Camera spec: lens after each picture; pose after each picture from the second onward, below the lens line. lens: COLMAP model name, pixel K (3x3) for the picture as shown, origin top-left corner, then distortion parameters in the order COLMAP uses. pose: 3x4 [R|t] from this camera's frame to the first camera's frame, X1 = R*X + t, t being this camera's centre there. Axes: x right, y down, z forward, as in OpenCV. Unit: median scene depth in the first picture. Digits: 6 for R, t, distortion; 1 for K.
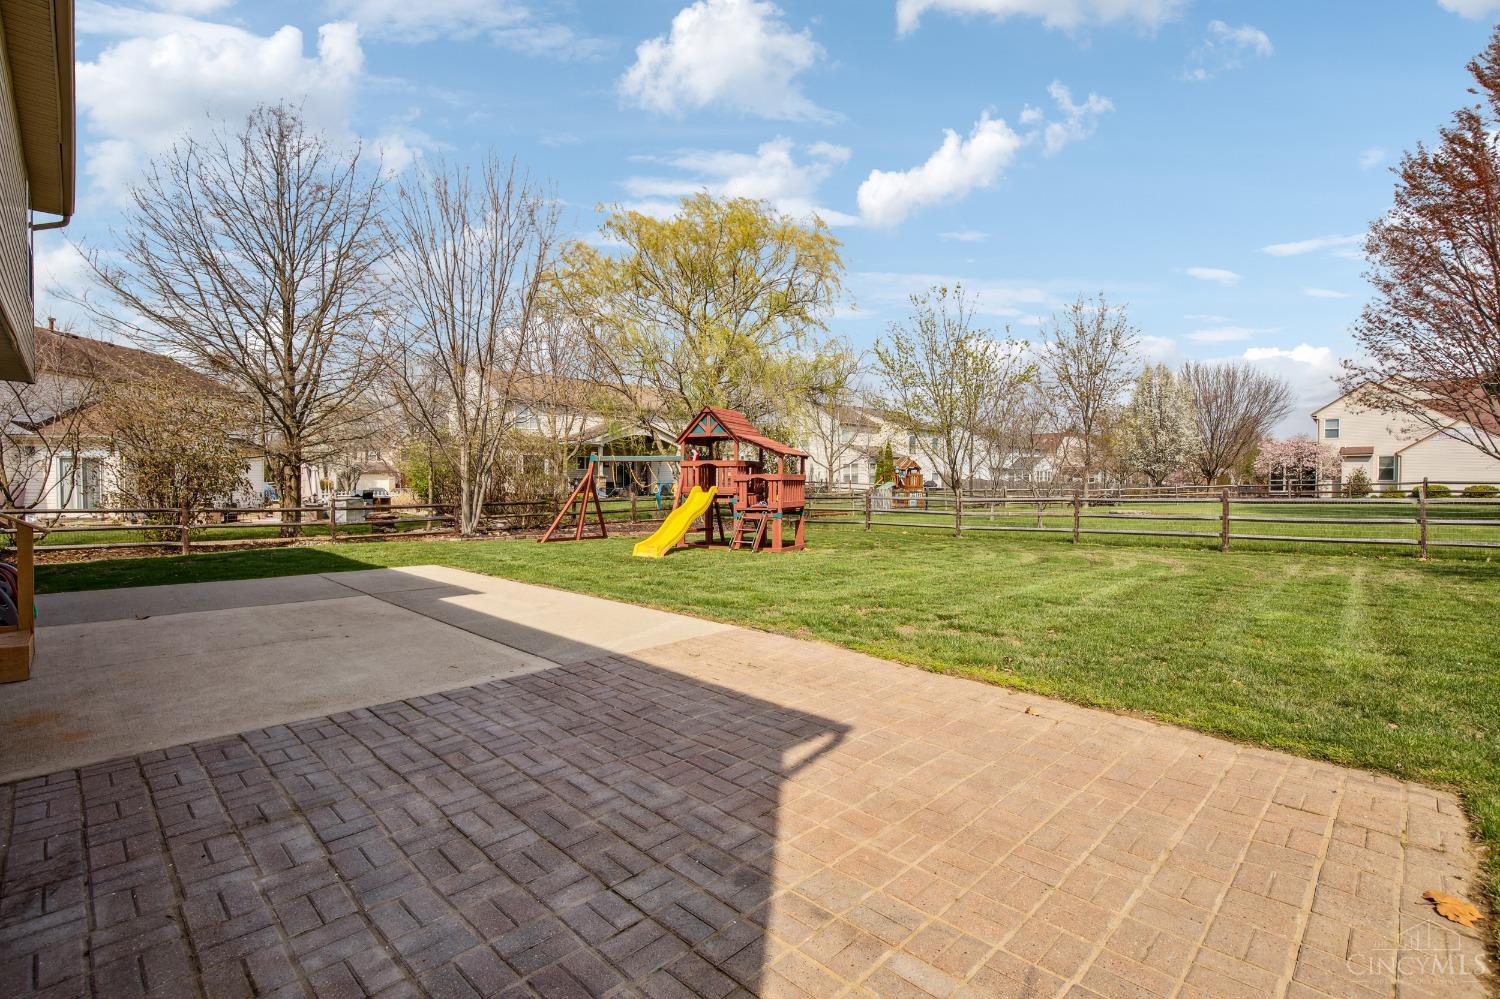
lens RADIAL K [[687.1, 0, 747.2], [0, 687.1, 497.8], [0, 0, 1]] dist [-0.018181, 0.002920]
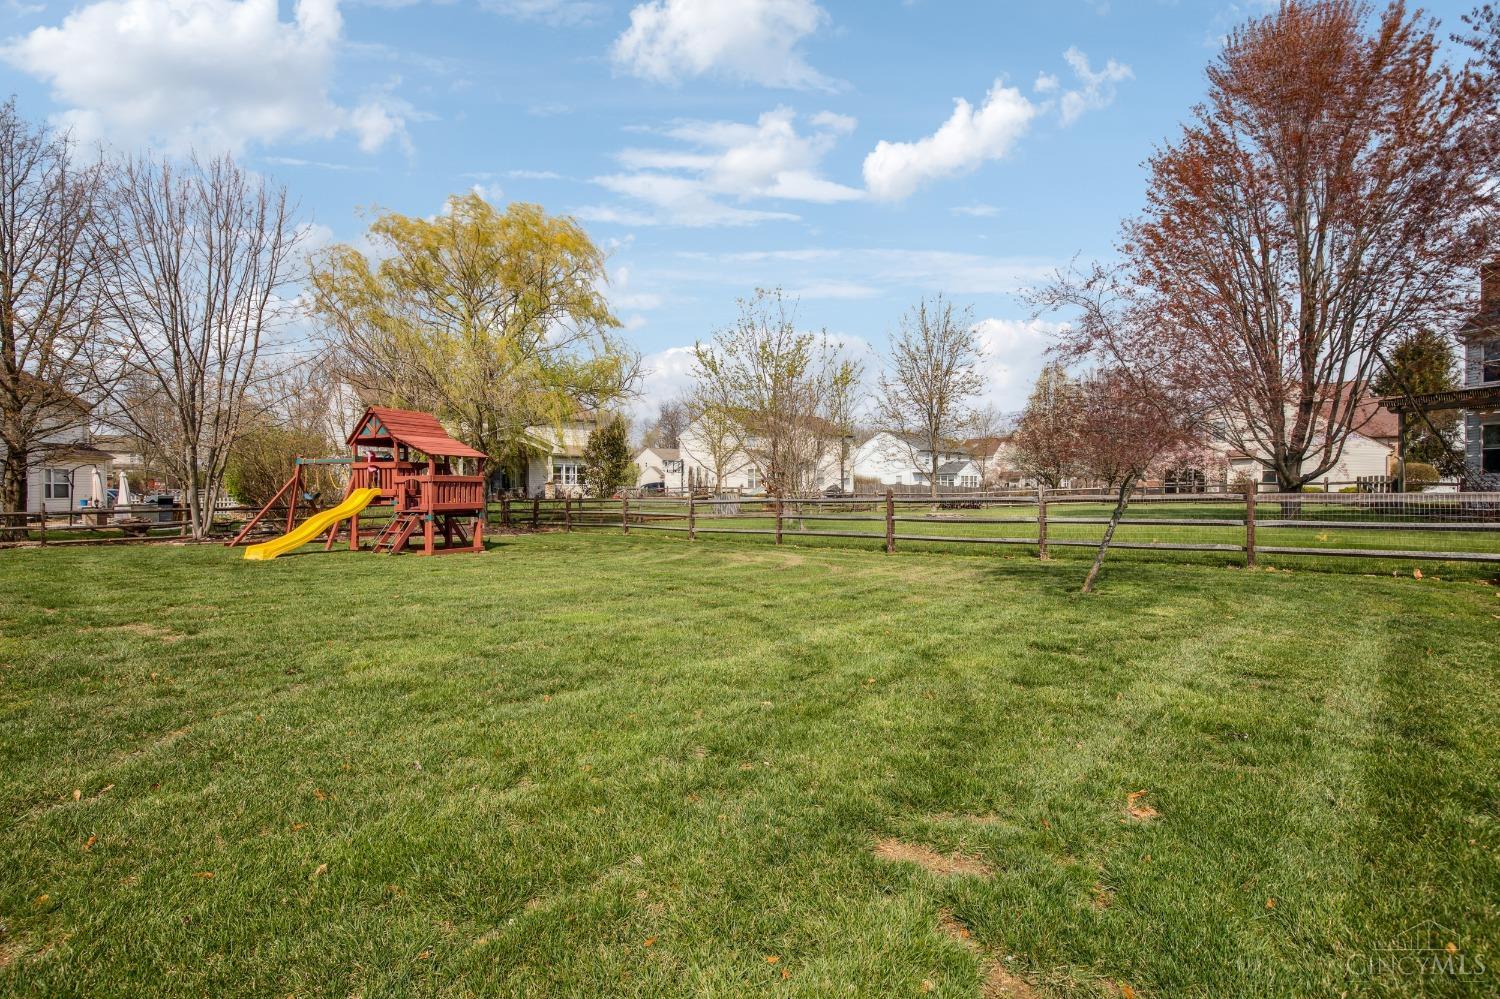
lens RADIAL K [[687.1, 0, 740.8], [0, 687.1, 500.6], [0, 0, 1]] dist [-0.018181, 0.002920]
pose [[0.999945, -0.004350, 0.009583, 0.365086], [0.004409, 0.999972, -0.006096, 0.007265], [-0.009557, 0.006138, 0.999935, 0.013879]]
